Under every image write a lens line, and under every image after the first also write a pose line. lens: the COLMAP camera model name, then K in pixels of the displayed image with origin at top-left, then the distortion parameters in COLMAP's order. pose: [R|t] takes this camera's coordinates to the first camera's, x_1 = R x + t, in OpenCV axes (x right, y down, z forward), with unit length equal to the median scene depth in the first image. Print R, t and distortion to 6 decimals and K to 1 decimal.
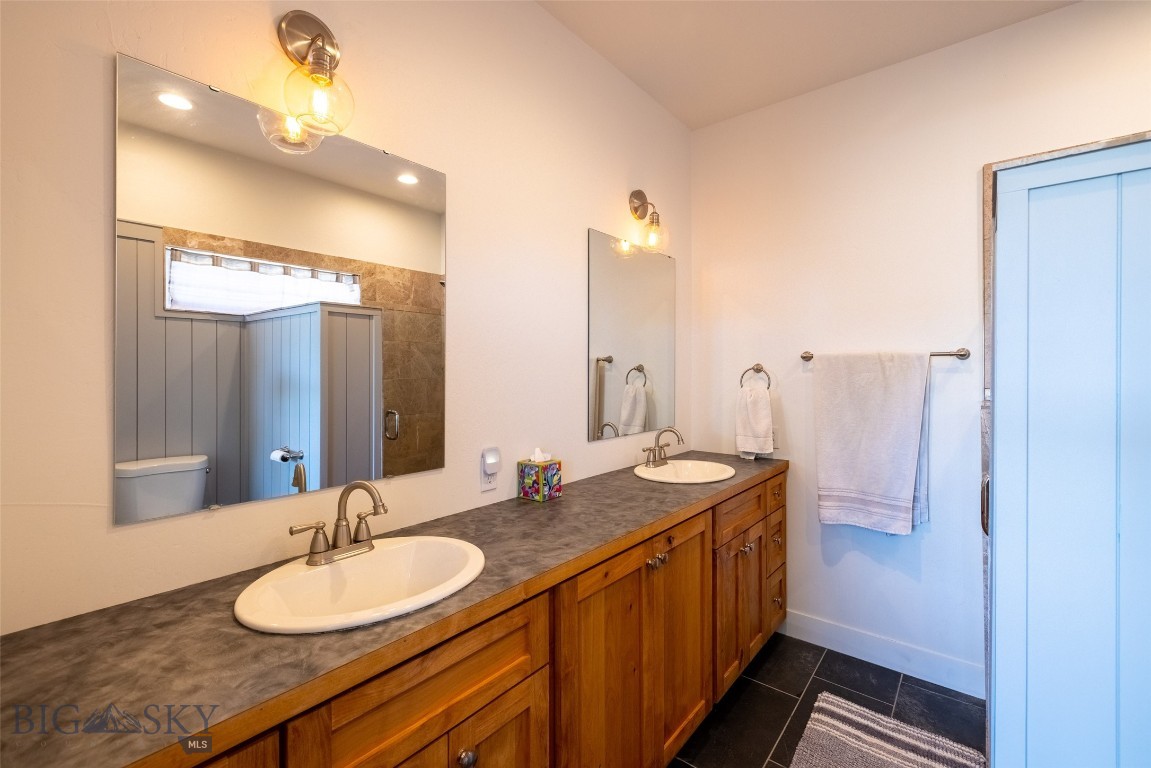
lens RADIAL K [[483.3, 0, 575.2], [0, 483.3, 374.9], [0, 0, 1]] dist [-0.005014, 0.001645]
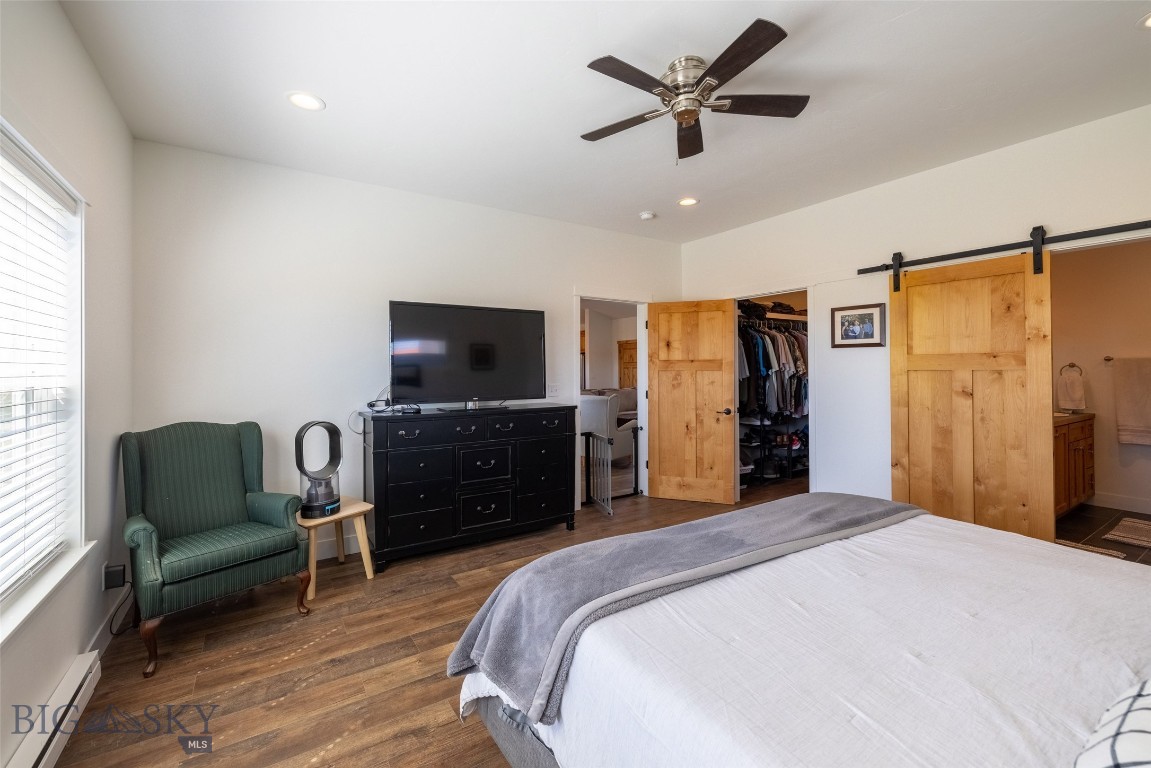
lens RADIAL K [[483.3, 0, 566.0], [0, 483.3, 371.9], [0, 0, 1]] dist [-0.005014, 0.001645]
pose [[0.952913, -0.002928, -0.303229, -0.992668], [0.003252, 0.999995, 0.000565, 0.005903], [0.303226, -0.001525, 0.952918, -1.476674]]
